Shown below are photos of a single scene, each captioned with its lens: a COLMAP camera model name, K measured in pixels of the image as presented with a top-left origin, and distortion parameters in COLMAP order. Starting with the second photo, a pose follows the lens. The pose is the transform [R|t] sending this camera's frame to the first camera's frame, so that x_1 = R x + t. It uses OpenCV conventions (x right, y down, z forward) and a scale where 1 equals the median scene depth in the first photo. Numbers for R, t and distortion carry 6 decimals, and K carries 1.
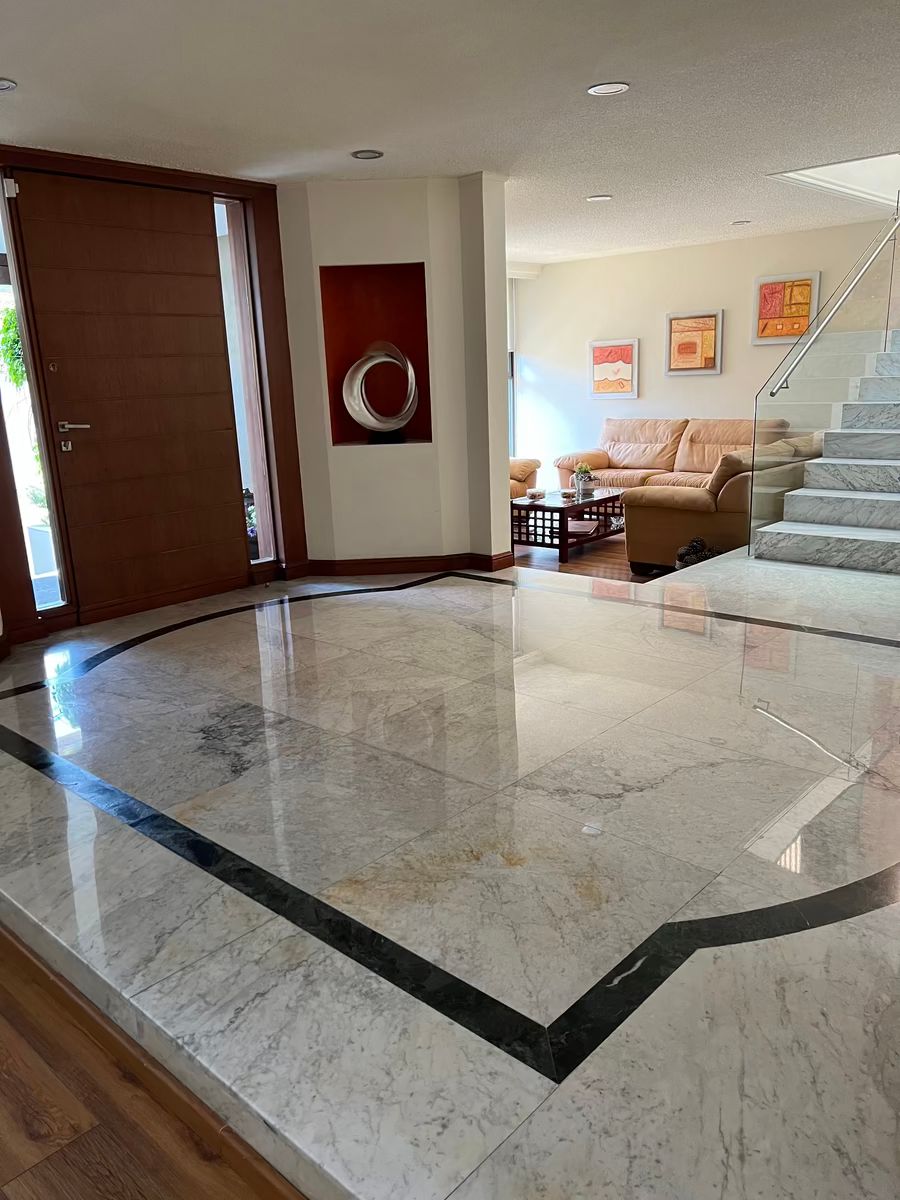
lens RADIAL K [[904.5, 0, 450.5], [0, 904.5, 597.8], [0, 0, 1]] dist [0.049662, -0.053299]
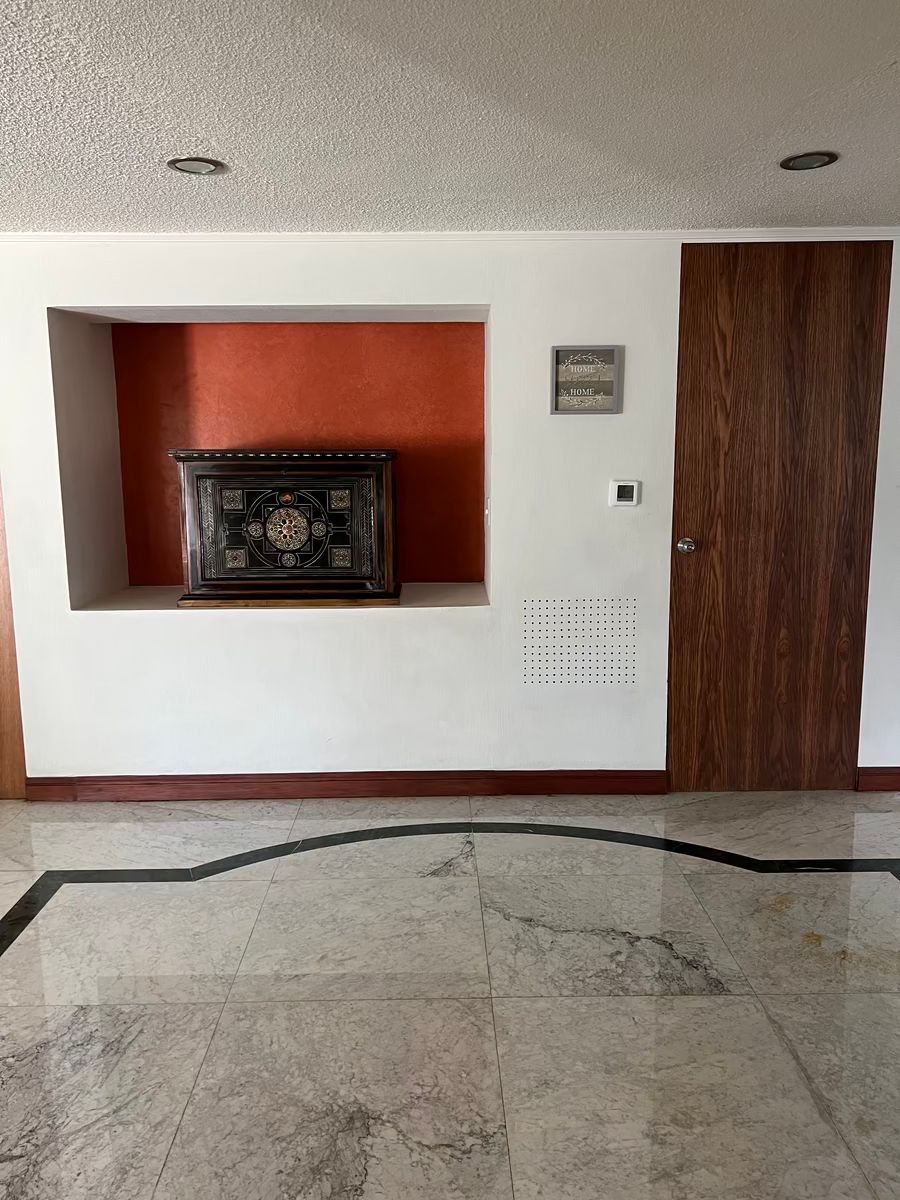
lens RADIAL K [[904.5, 0, 449.8], [0, 904.5, 601.1], [0, 0, 1]] dist [0.049662, -0.053299]
pose [[-0.691169, -0.060385, 0.720166, -0.346324], [0.208407, 0.937515, 0.278625, -0.437569], [-0.691992, 0.342664, -0.635397, 1.580988]]
